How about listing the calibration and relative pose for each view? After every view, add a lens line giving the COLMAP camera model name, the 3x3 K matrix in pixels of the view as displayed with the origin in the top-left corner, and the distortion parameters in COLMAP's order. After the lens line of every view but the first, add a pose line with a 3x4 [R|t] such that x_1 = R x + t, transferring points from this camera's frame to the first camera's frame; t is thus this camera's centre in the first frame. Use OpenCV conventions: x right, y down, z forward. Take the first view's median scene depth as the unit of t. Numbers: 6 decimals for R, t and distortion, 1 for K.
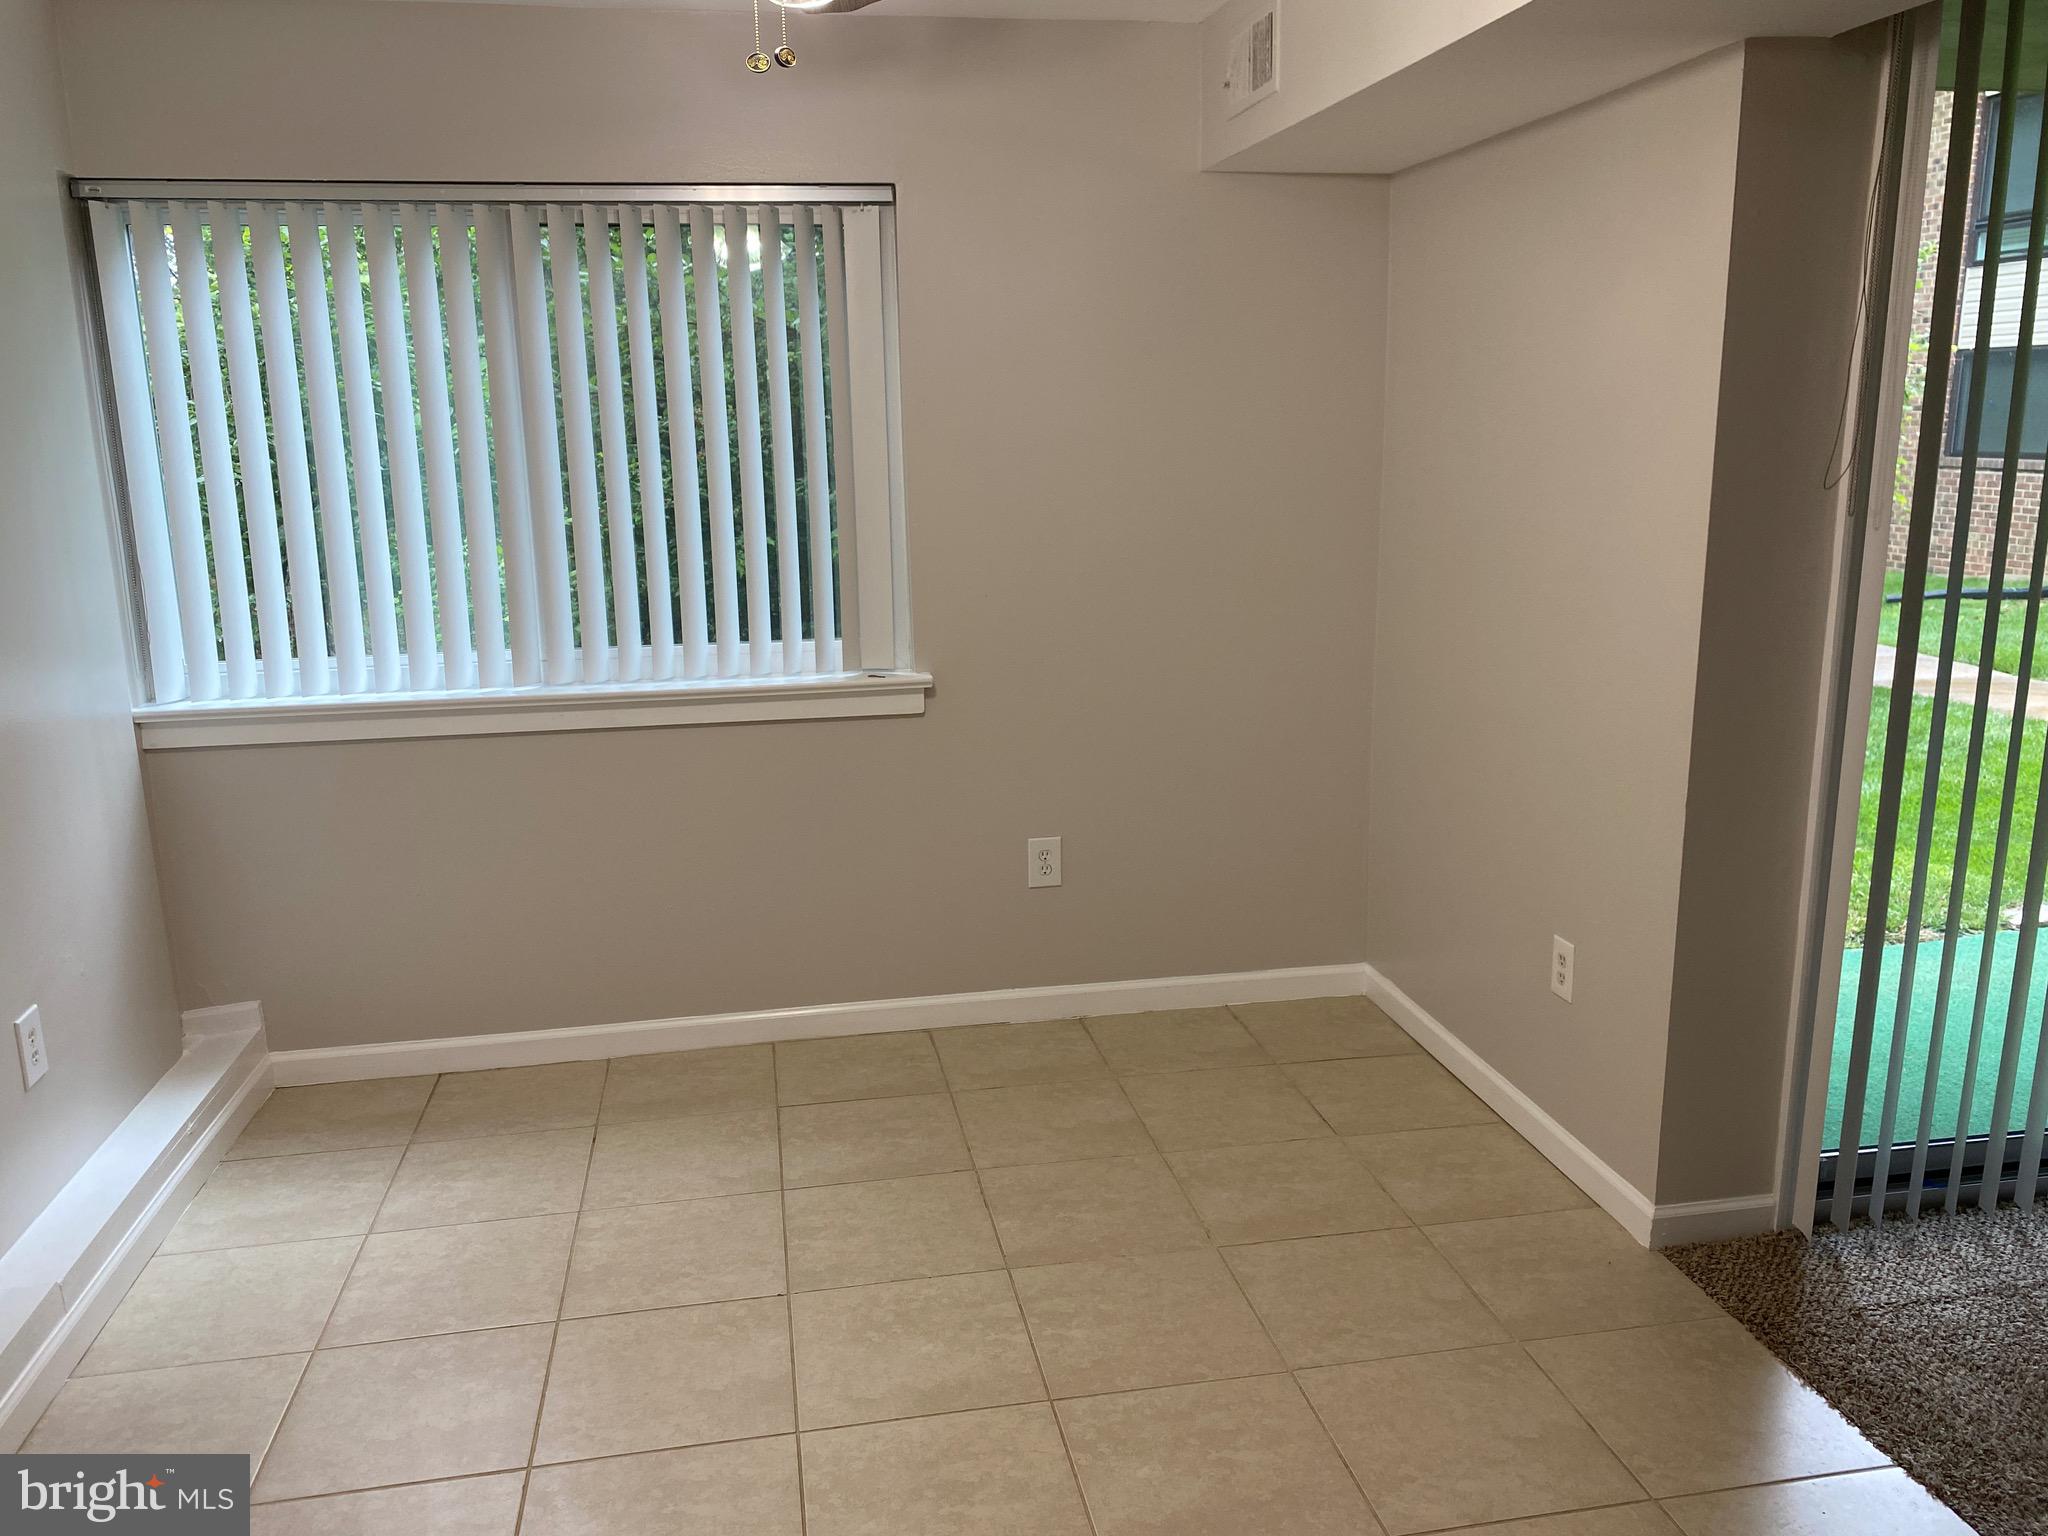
lens RADIAL K [[1532.3, 0, 1011.9], [0, 1532.3, 784.9], [0, 0, 1]] dist [0.060831, -0.051237]
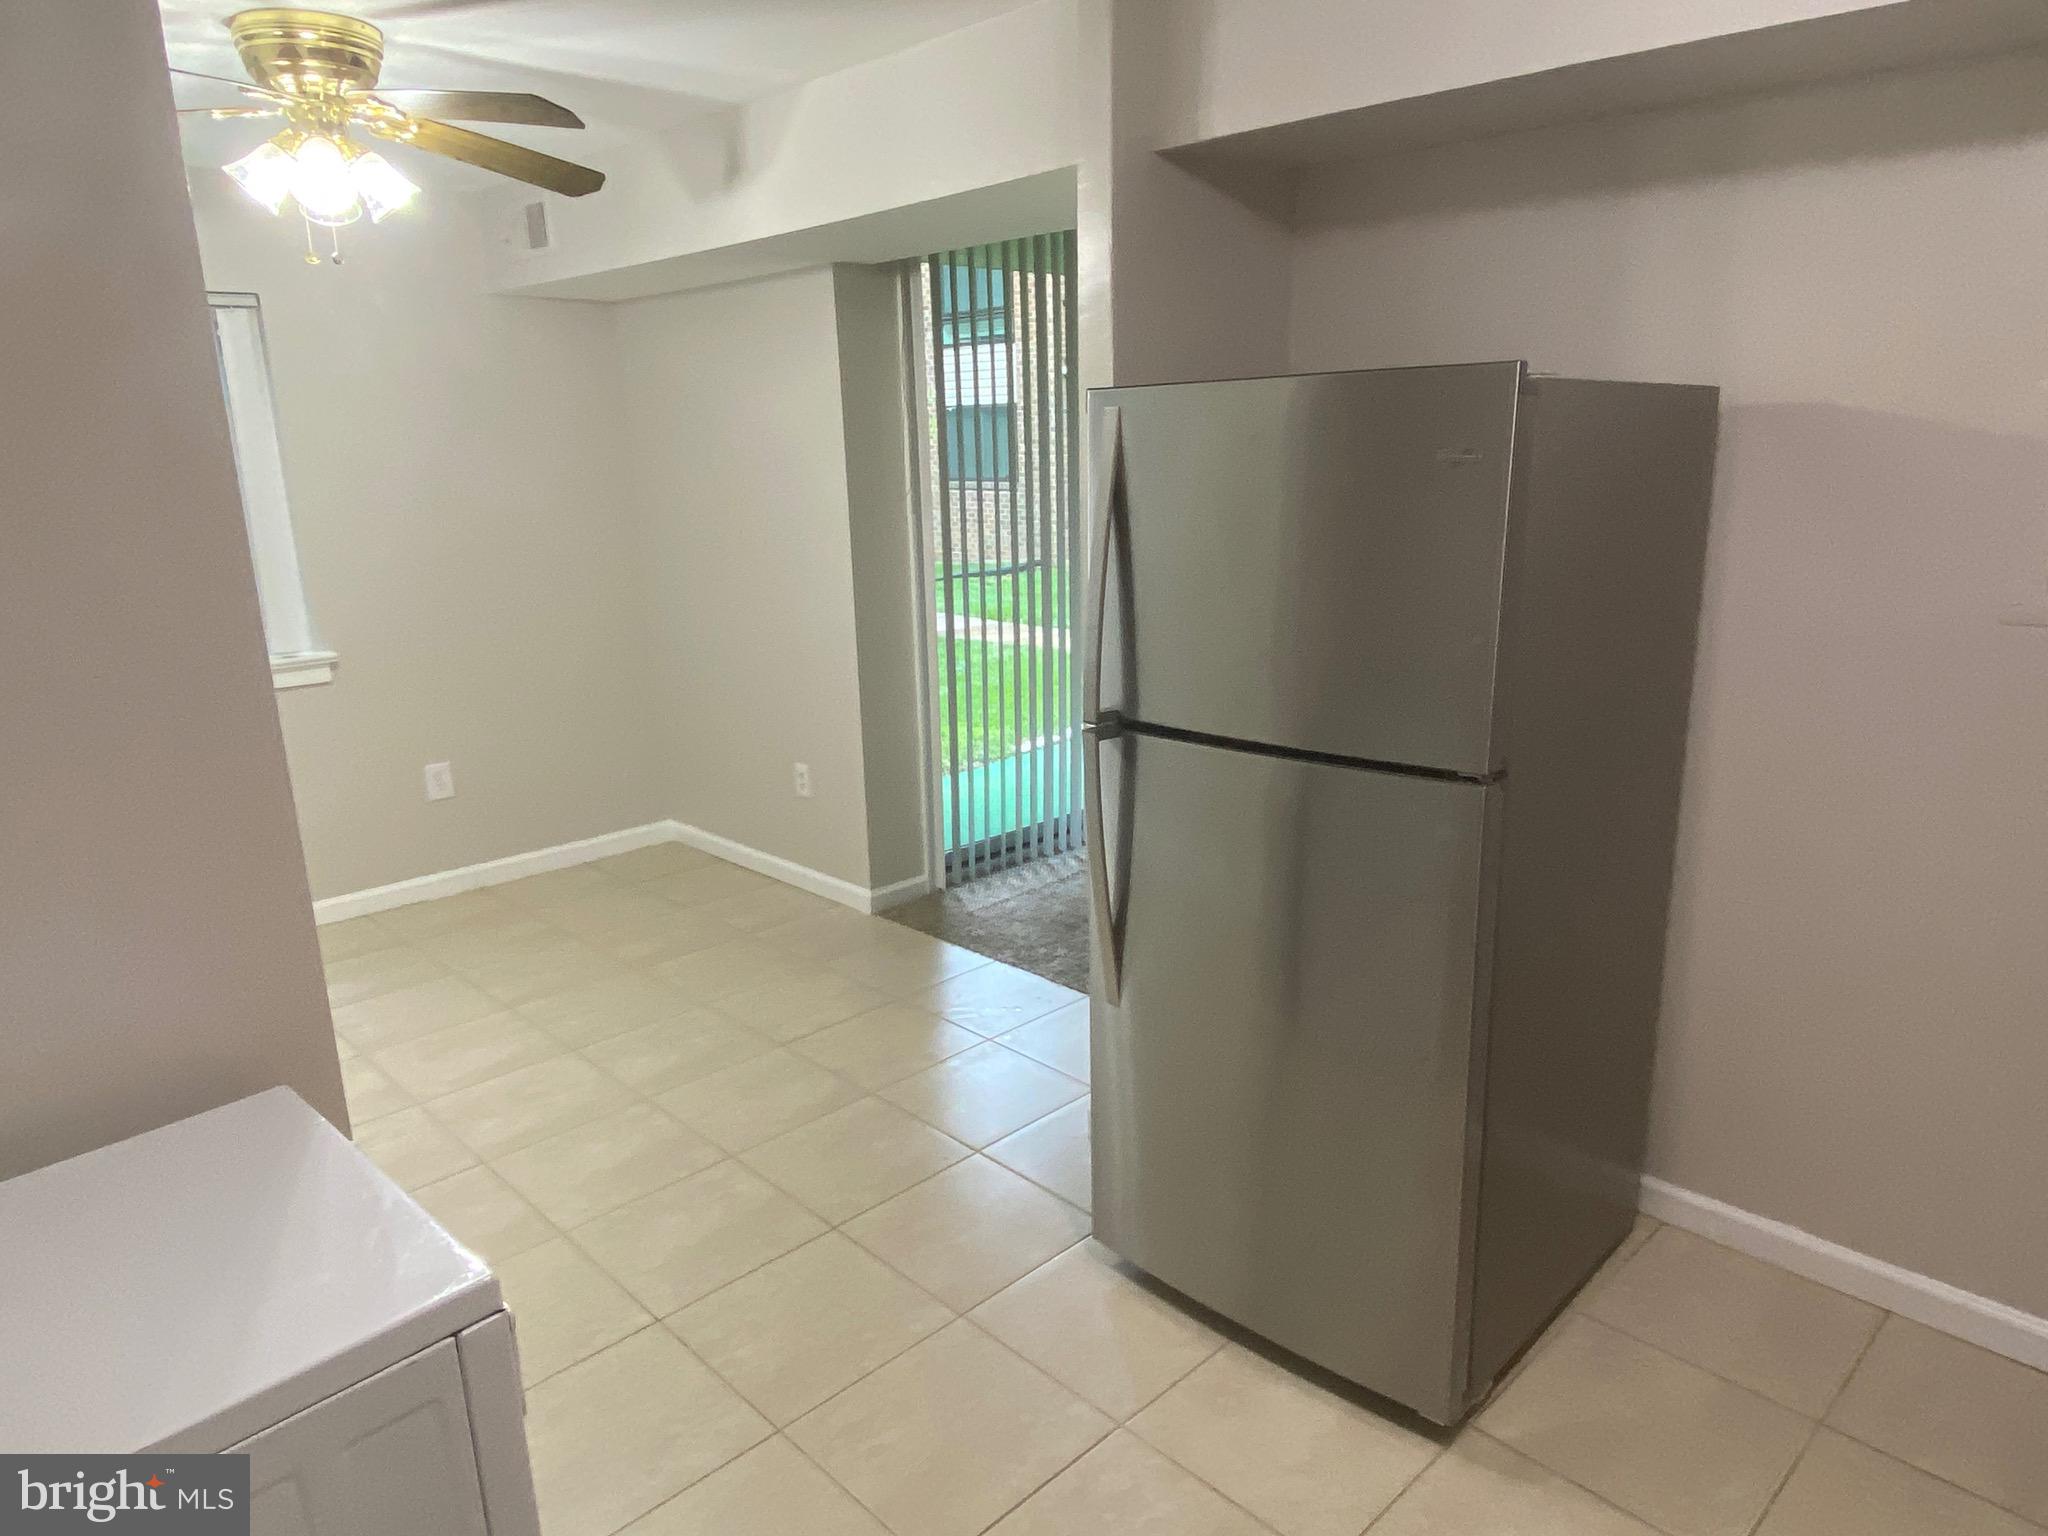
lens RADIAL K [[1253.5, 0, 1036.3], [0, 1253.5, 778.6], [0, 0, 1]] dist [-0.059405, -0.004722]
pose [[0.823921, -0.134585, 0.550492, -0.212464], [0.126960, 0.990536, 0.052147, 0.083639], [-0.552301, 0.026926, 0.833210, -0.332133]]
